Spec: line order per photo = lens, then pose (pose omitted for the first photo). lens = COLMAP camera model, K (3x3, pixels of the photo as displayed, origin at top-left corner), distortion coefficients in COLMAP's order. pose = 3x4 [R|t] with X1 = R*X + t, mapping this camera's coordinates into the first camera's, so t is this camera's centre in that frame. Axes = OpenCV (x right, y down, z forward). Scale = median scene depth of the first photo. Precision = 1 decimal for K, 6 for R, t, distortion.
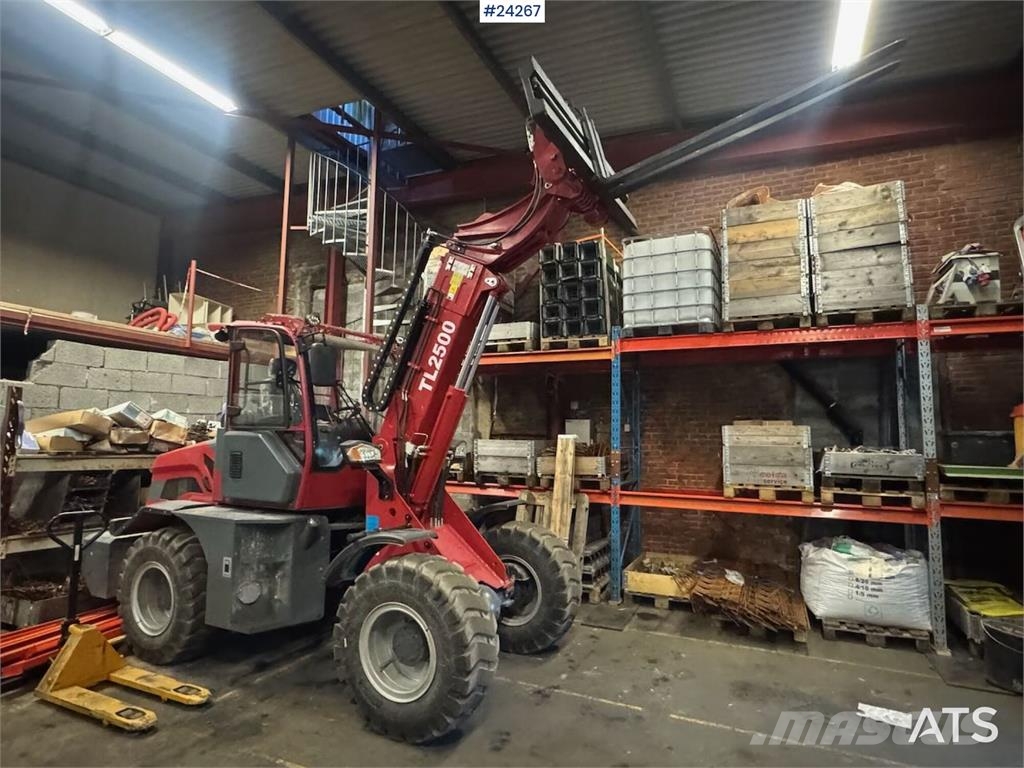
lens RADIAL K [[564.2, 0, 509.3], [0, 564.2, 382.4], [0, 0, 1]] dist [-0.011936, 0.008169]
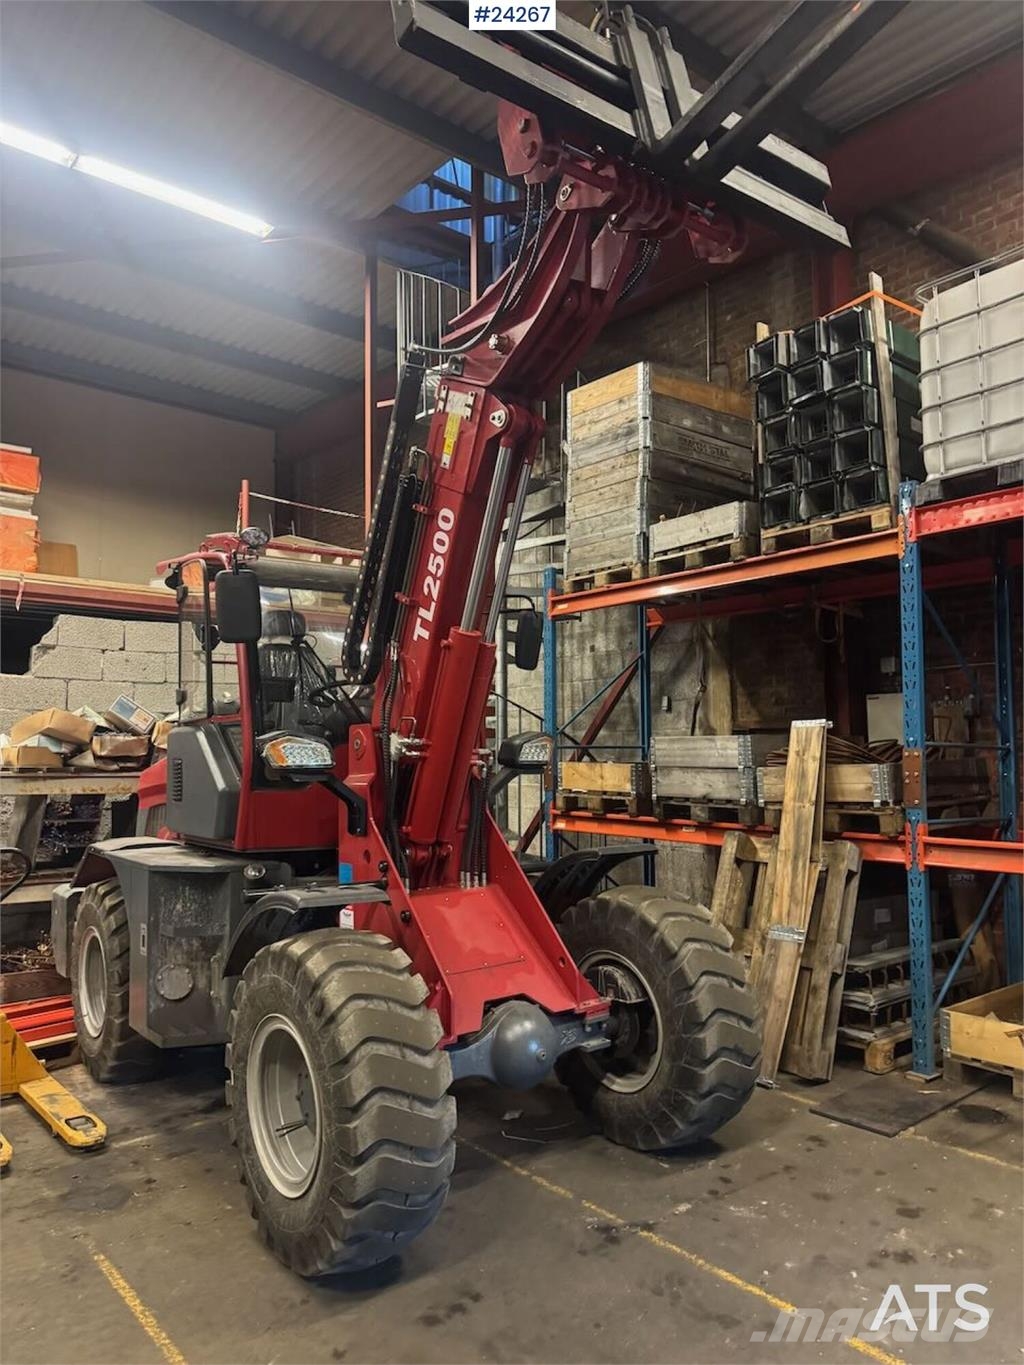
lens RADIAL K [[964.1, 0, 507.9], [0, 964.1, 687.0], [0, 0, 1]] dist [0.052011, -0.058425]
pose [[0.897869, -0.053063, -0.437053, 0.312477], [0.063237, 0.997960, 0.008749, 0.053481], [0.435697, -0.035493, 0.899393, 0.177503]]
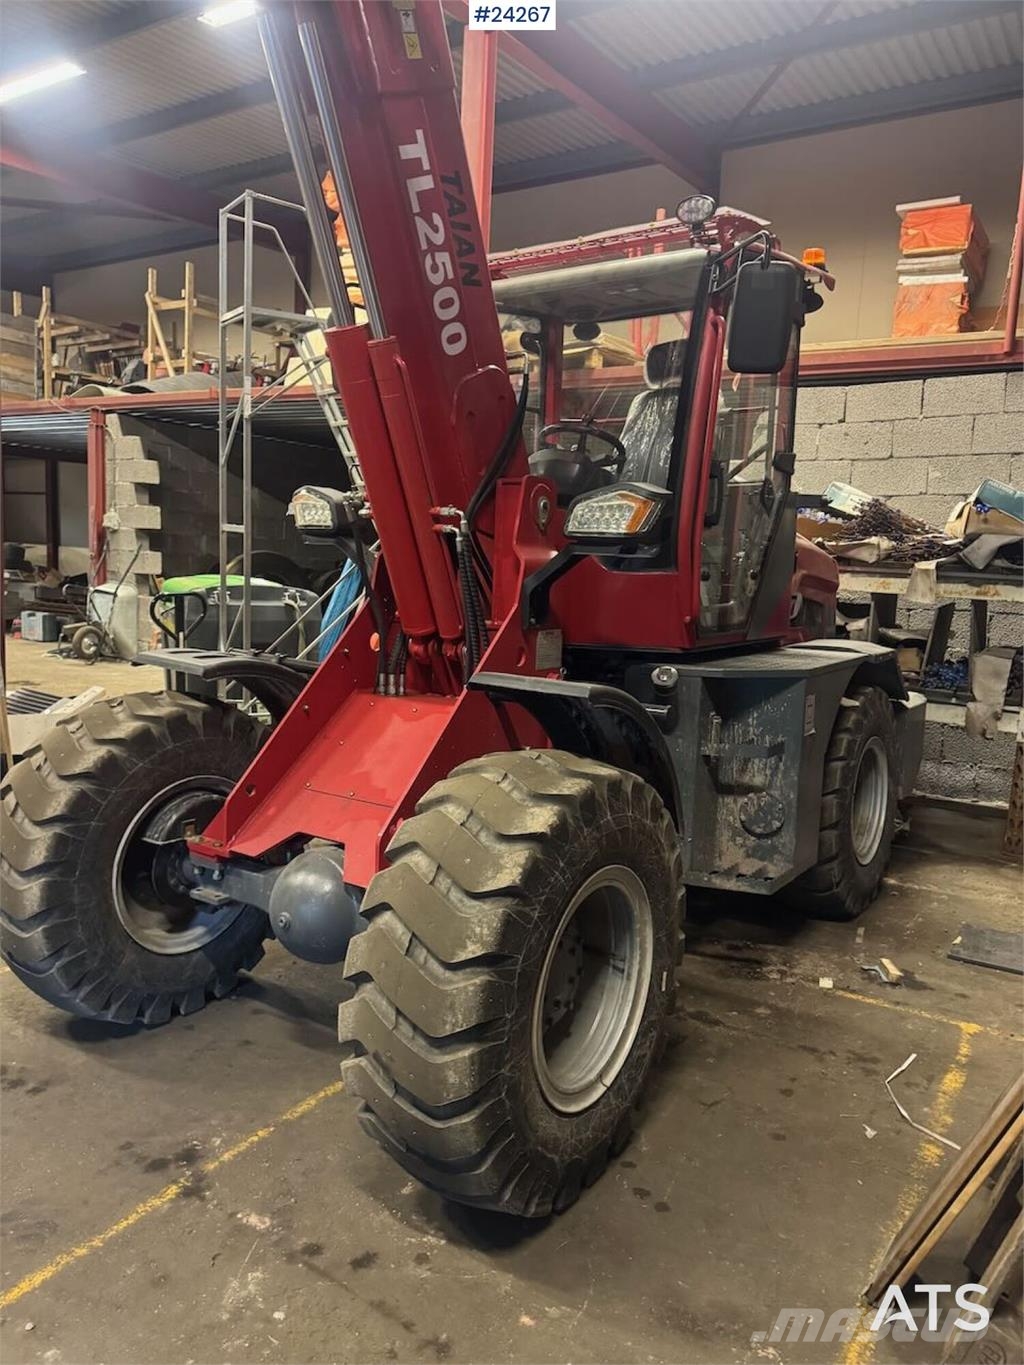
lens RADIAL K [[964.1, 0, 519.5], [0, 964.1, 675.8], [0, 0, 1]] dist [0.052011, -0.058425]
pose [[-0.121720, 0.106868, -0.986795, 0.505477], [0.052460, 0.993490, 0.101122, 0.164177], [0.991177, -0.039459, -0.126534, 1.086350]]
